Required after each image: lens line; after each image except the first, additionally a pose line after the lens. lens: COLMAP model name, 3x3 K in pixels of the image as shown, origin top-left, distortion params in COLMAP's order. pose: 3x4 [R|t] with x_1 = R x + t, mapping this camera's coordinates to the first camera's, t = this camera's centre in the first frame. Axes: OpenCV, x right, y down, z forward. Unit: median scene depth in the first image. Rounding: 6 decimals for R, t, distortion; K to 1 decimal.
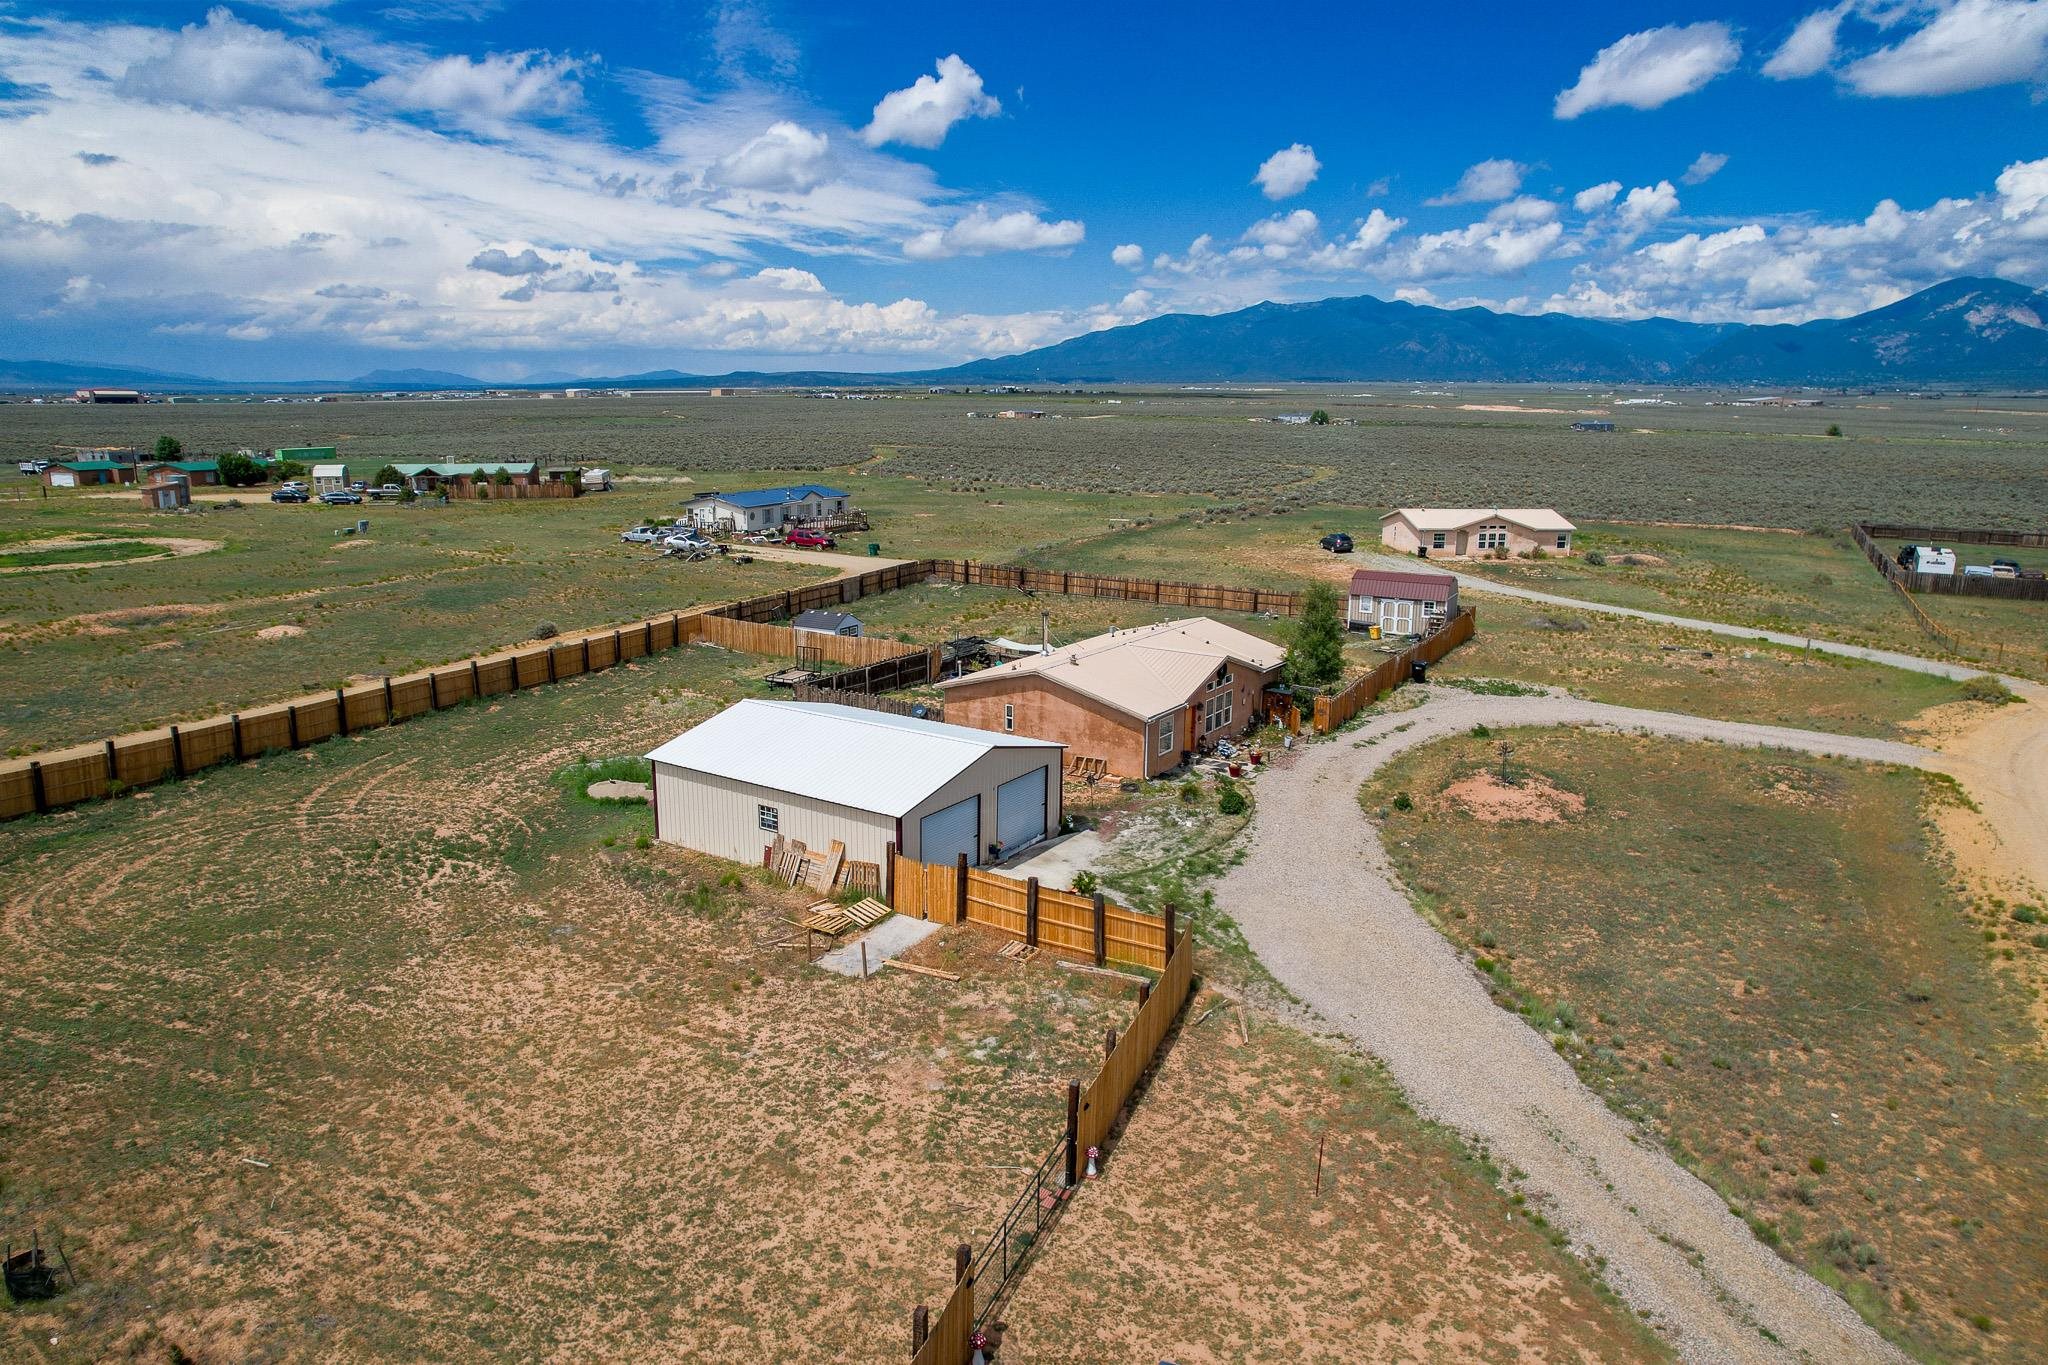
lens RADIAL K [[1308.4, 0, 1026.2], [0, 1308.4, 647.3], [0, 0, 1]] dist [-0.072222, 0.062011]
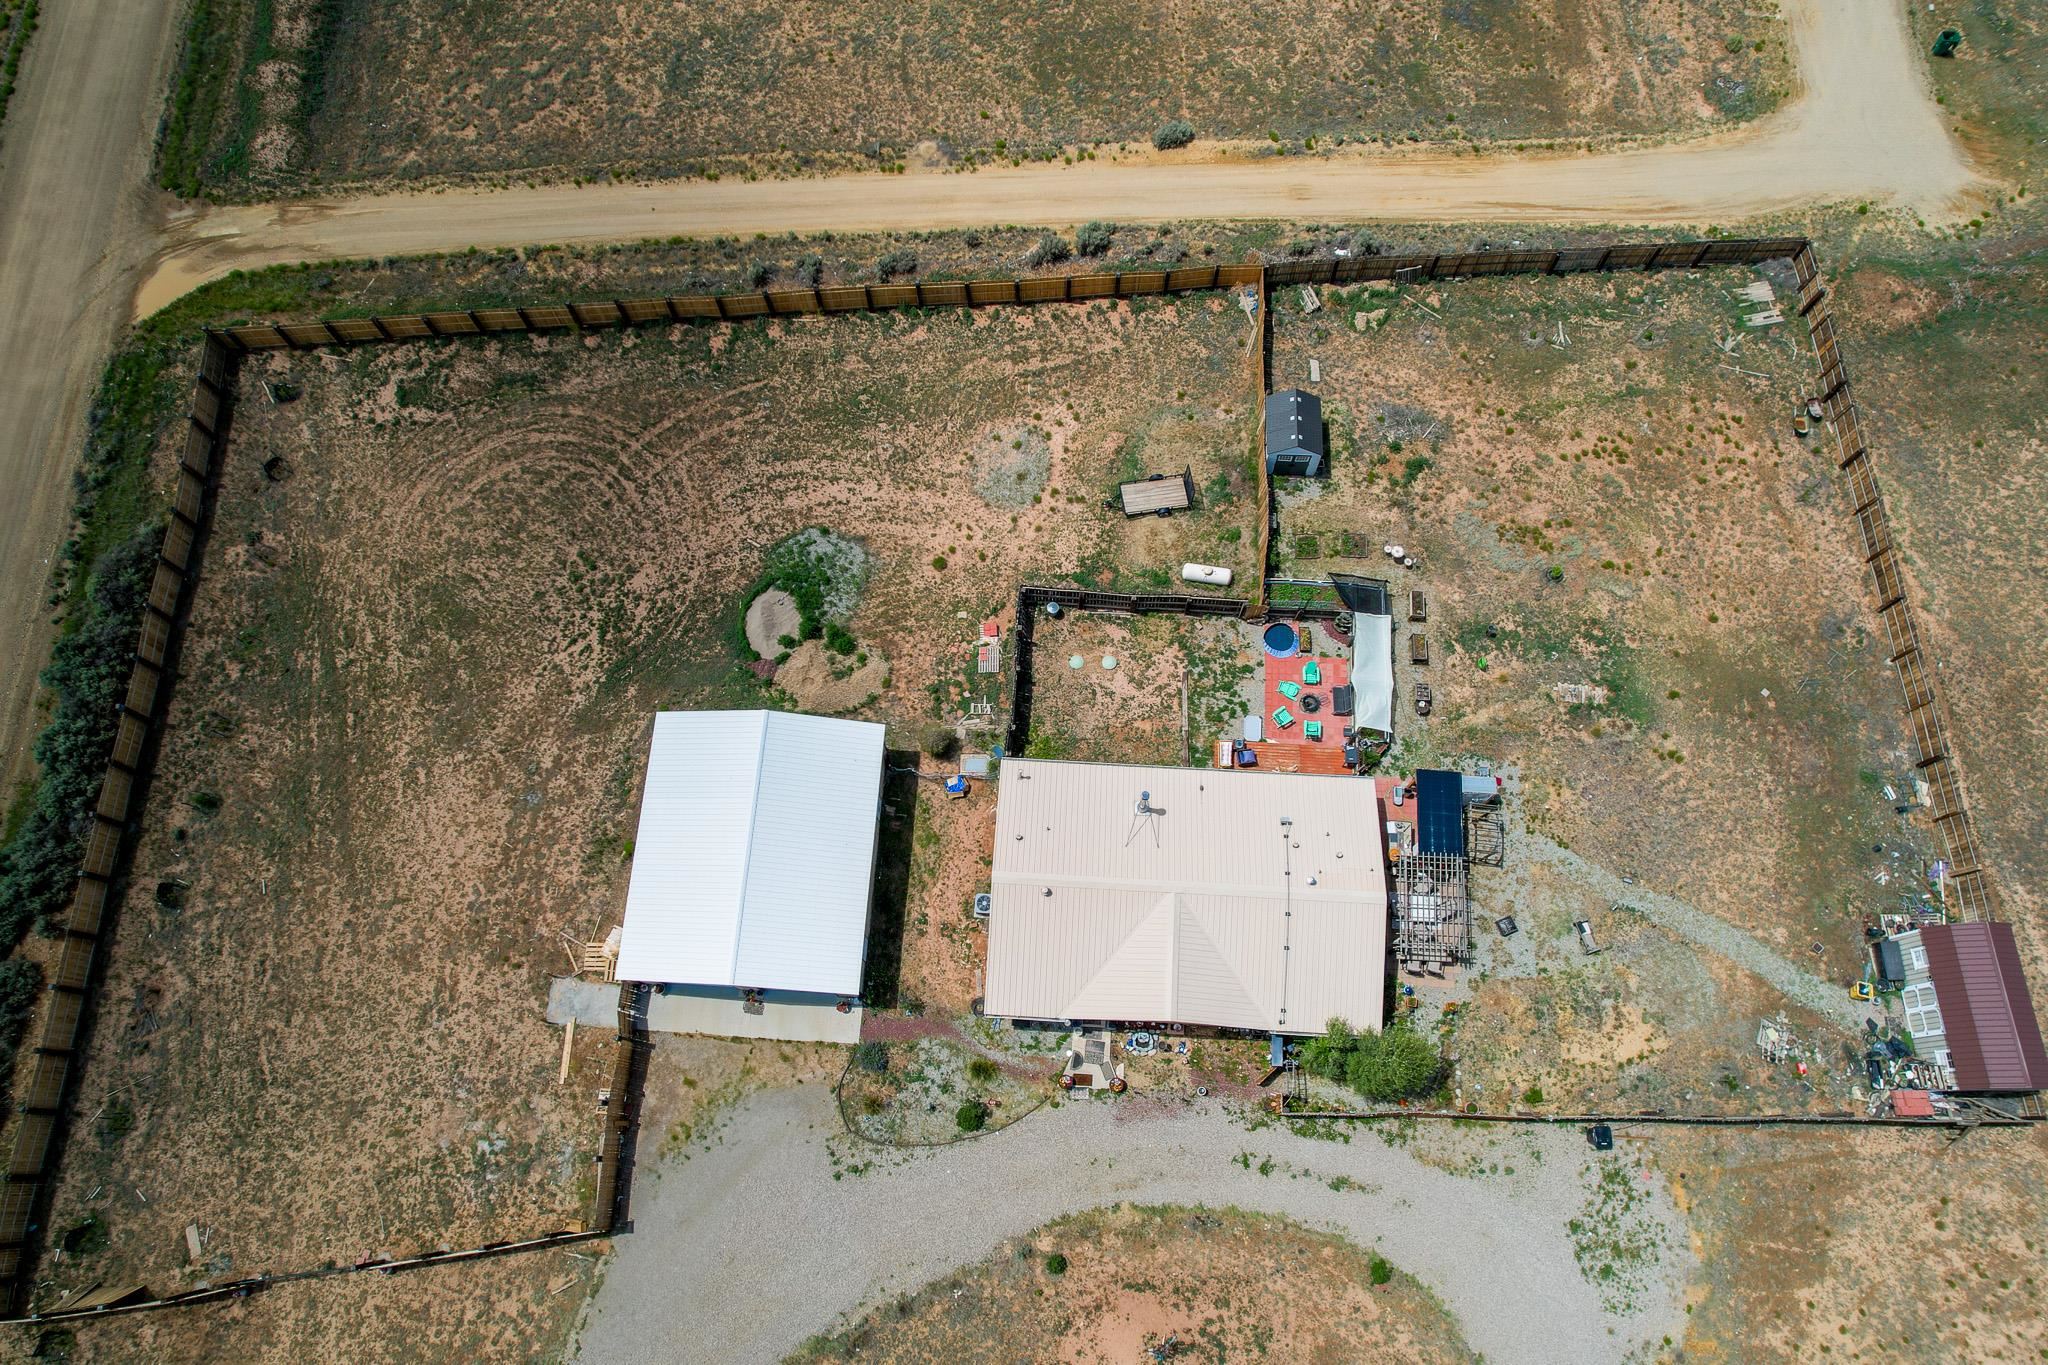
lens RADIAL K [[1308.4, 0, 1039.2], [0, 1308.4, 690.7], [0, 0, 1]] dist [-0.072222, 0.062011]
pose [[0.500568, 0.809777, -0.306093, 0.203729], [-0.154407, 0.431425, 0.888837, -0.879533], [0.851816, -0.397660, 0.340993, 0.730721]]
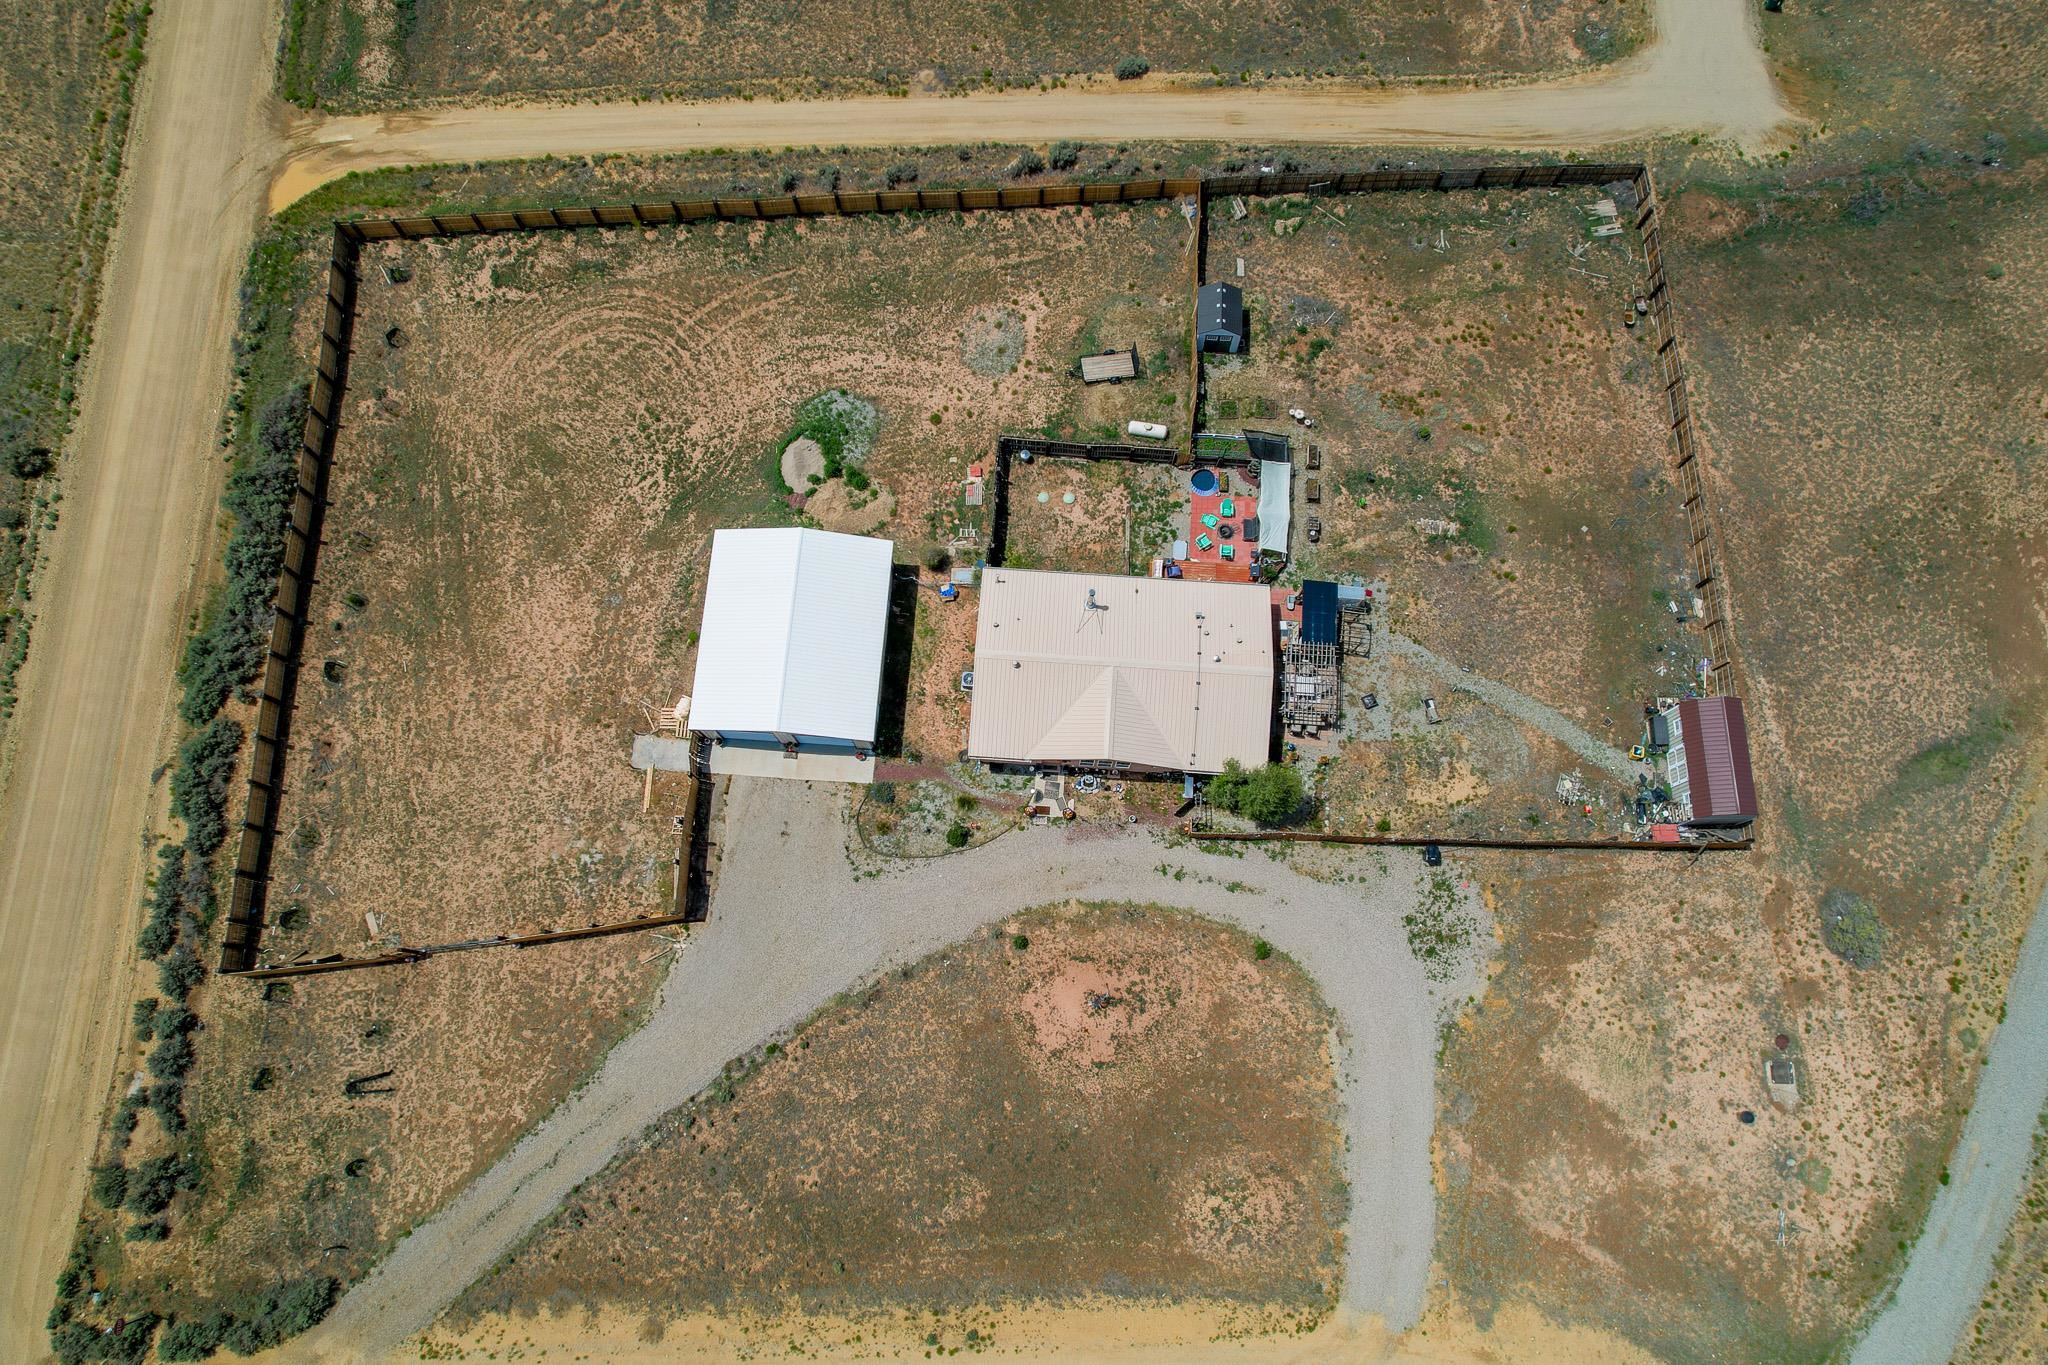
lens RADIAL K [[1308.4, 0, 1043.1], [0, 1308.4, 686.9], [0, 0, 1]] dist [-0.072222, 0.062011]
pose [[0.495145, 0.834232, -0.242668, 0.366780], [-0.169674, 0.366783, 0.914703, -1.113526], [0.852081, -0.411736, 0.323158, 0.610623]]
